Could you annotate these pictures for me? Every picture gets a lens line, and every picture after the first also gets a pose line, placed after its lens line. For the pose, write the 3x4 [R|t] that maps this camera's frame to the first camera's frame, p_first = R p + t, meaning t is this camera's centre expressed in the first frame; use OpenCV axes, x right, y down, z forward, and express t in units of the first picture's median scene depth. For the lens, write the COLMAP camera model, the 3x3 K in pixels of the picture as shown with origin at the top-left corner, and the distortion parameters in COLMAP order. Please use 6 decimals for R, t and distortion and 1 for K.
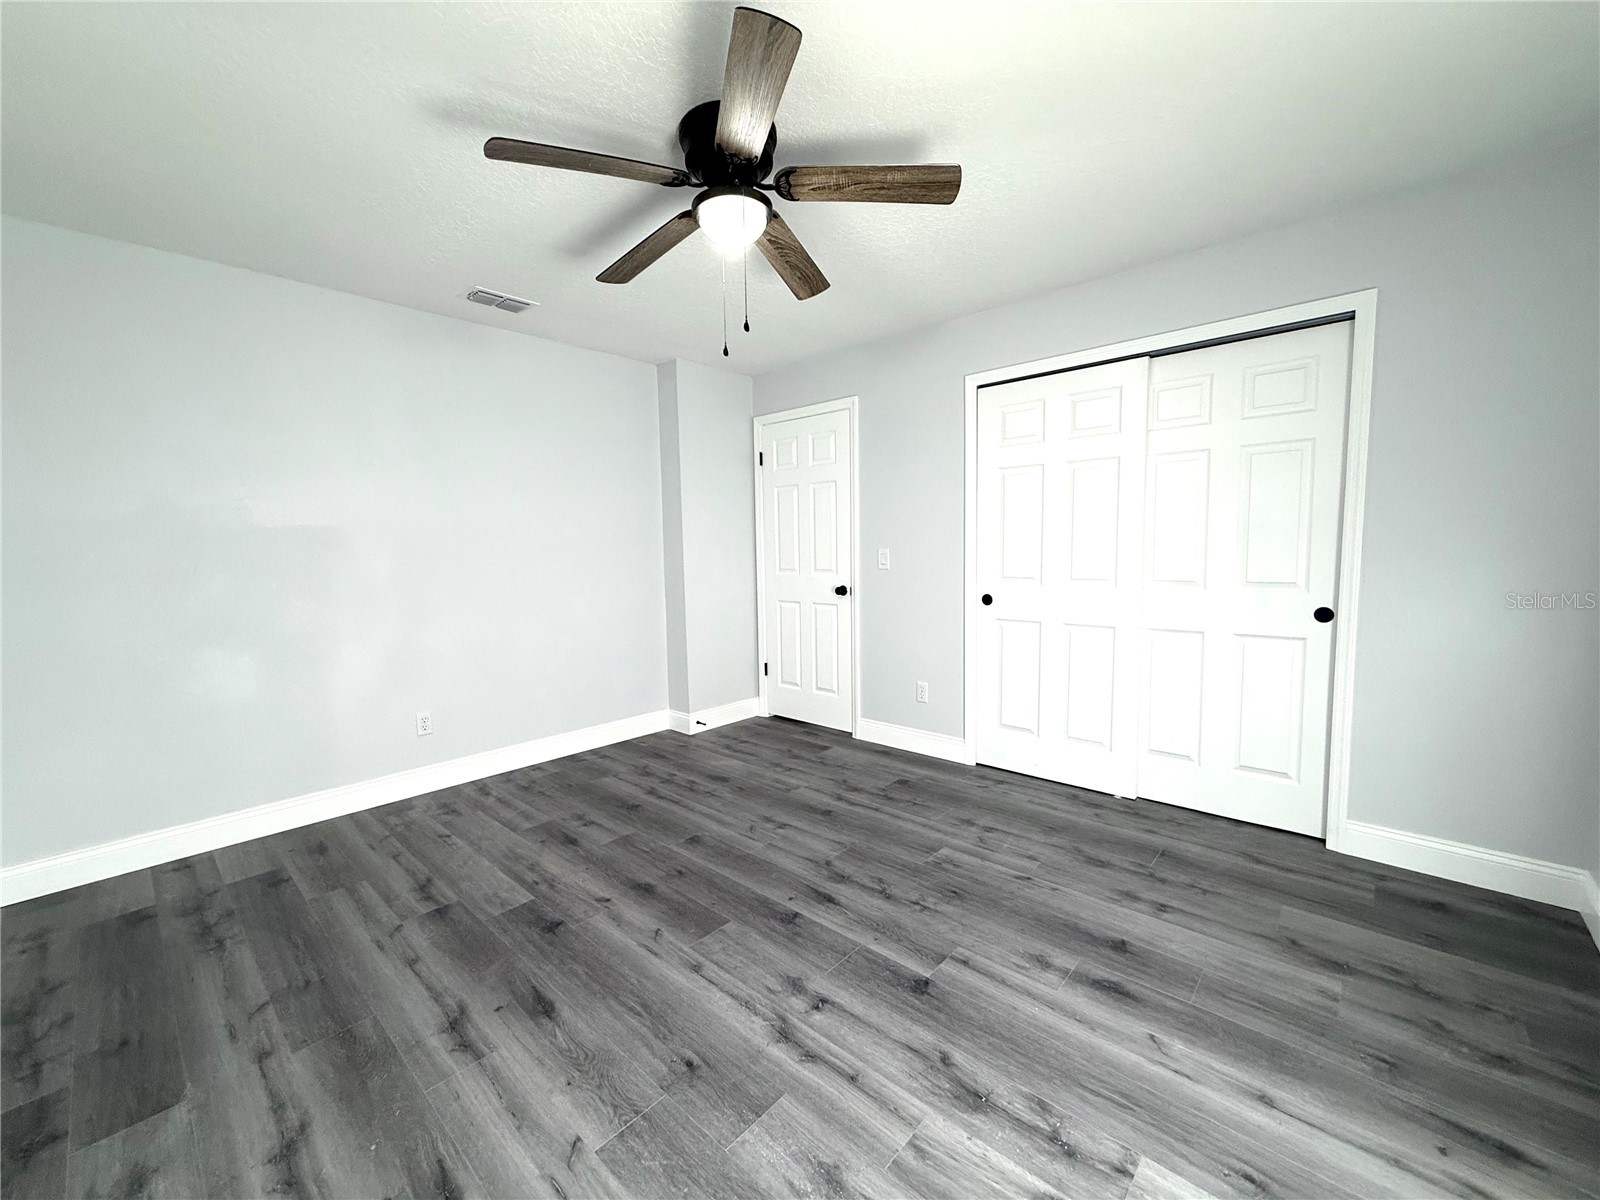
lens RADIAL K [[637.4, 0, 805.5], [0, 637.4, 586.9], [0, 0, 1]] dist [0.000201, -0.000174]
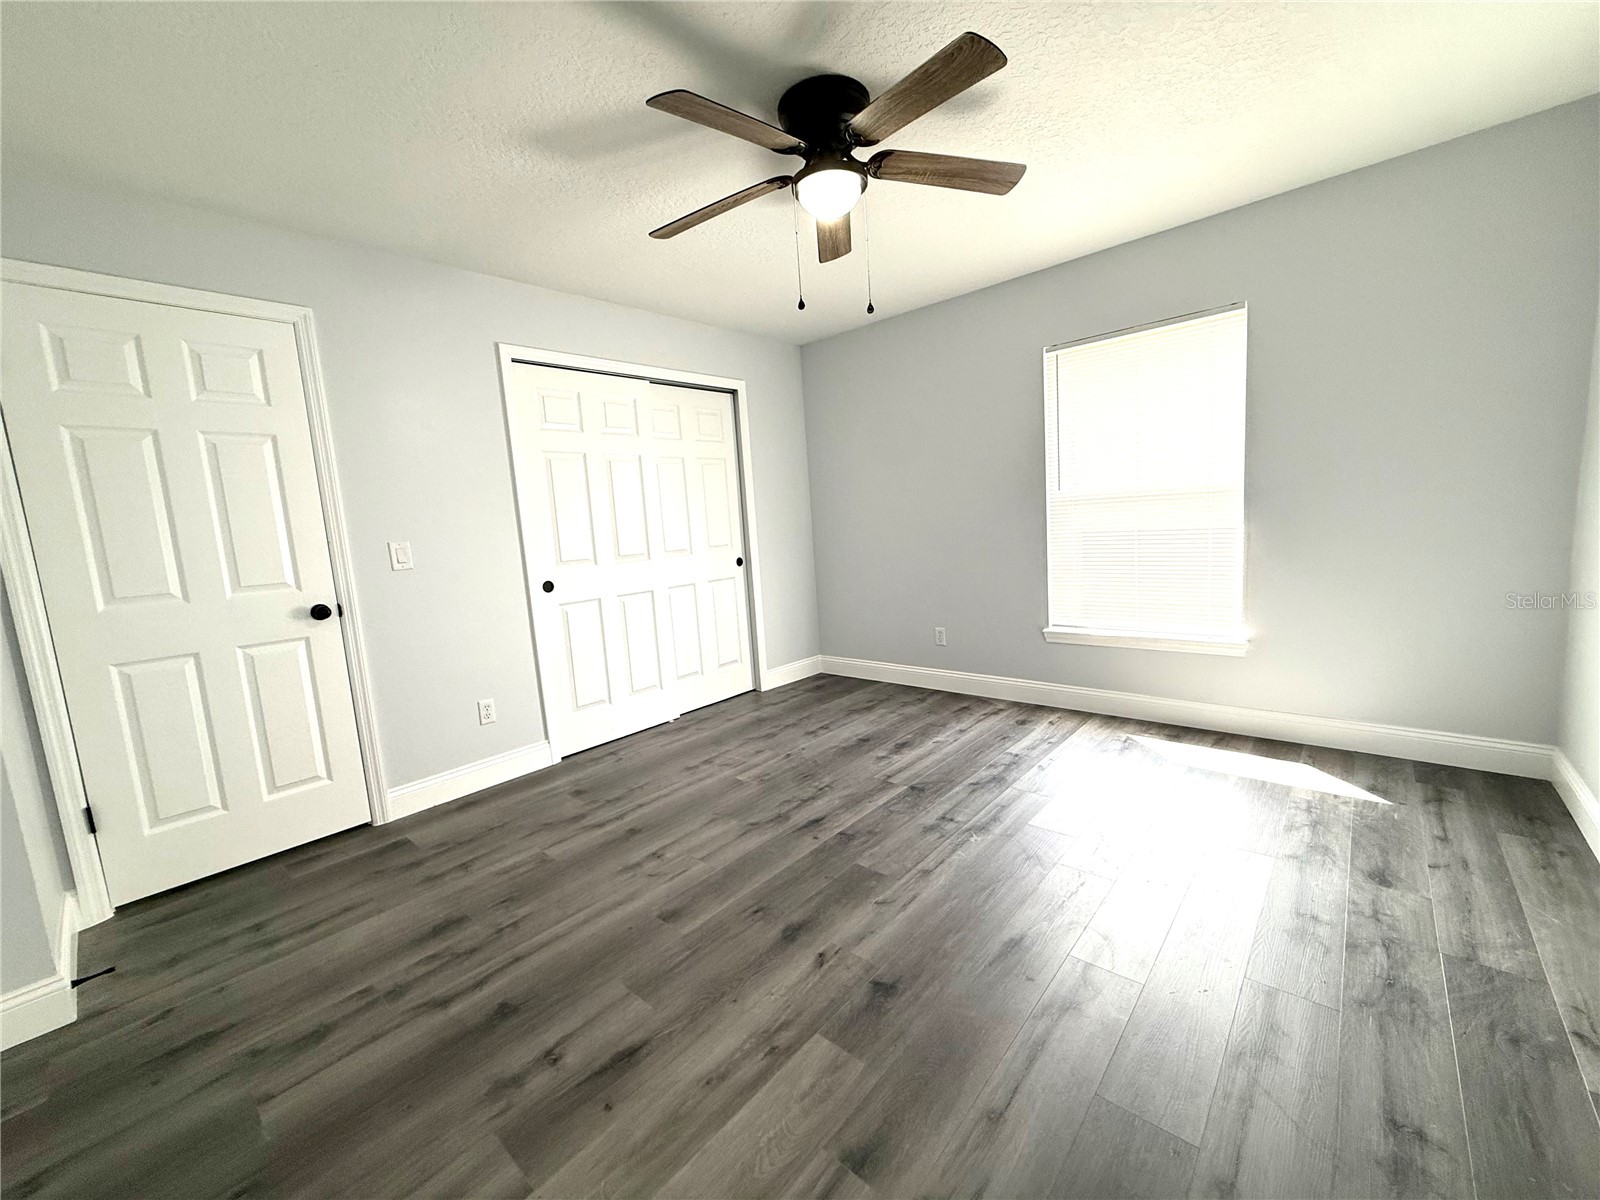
lens RADIAL K [[637.4, 0, 790.2], [0, 637.4, 591.6], [0, 0, 1]] dist [0.000201, -0.000174]
pose [[0.001445, -0.095066, 0.995470, -0.832435], [0.129404, 0.987119, 0.094080, -0.020153], [-0.991591, 0.128682, 0.013728, 0.773889]]
